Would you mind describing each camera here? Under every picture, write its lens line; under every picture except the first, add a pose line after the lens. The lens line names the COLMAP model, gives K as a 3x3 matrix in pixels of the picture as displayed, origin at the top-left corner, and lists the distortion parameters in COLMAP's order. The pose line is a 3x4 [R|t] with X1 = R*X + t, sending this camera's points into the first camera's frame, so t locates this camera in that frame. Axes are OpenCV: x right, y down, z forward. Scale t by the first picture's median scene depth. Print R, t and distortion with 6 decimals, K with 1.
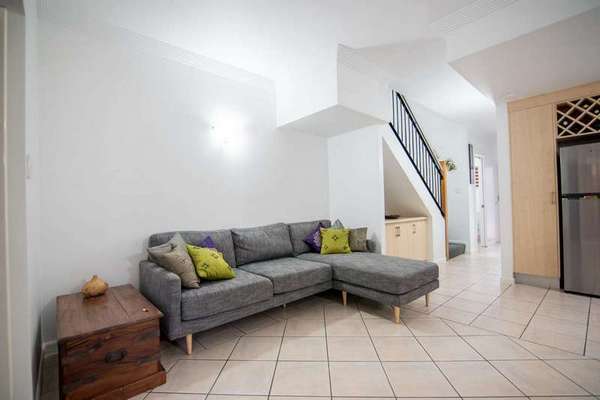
lens RADIAL K [[275.0, 0, 289.3], [0, 275.0, 198.8], [0, 0, 1]] dist [-0.024689, 0.000878]
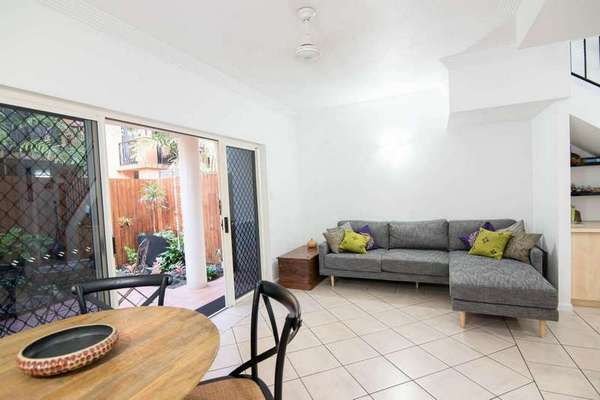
lens RADIAL K [[275.0, 0, 304.8], [0, 275.0, 204.3], [0, 0, 1]] dist [-0.024689, 0.000878]
pose [[0.416722, 0.034922, -0.908363, 0.862985], [0.061096, 0.995926, 0.066316, -0.093764], [0.906979, -0.083133, 0.412891, 0.056039]]
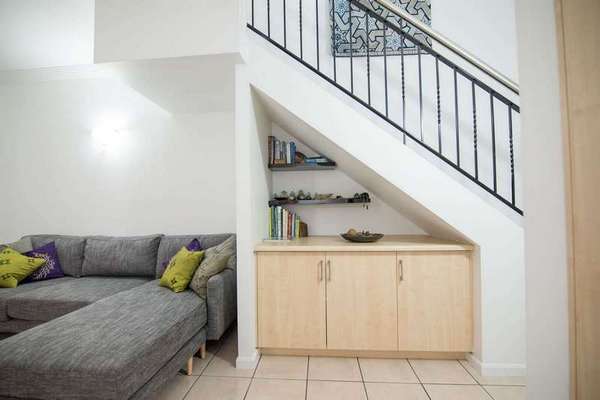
lens RADIAL K [[275.0, 0, 289.9], [0, 275.0, 198.7], [0, 0, 1]] dist [-0.024689, 0.000878]
pose [[0.704011, -0.011115, -0.710102, 0.941777], [0.017140, 0.999852, 0.001343, -0.009668], [0.709982, -0.013116, 0.704098, 0.839368]]
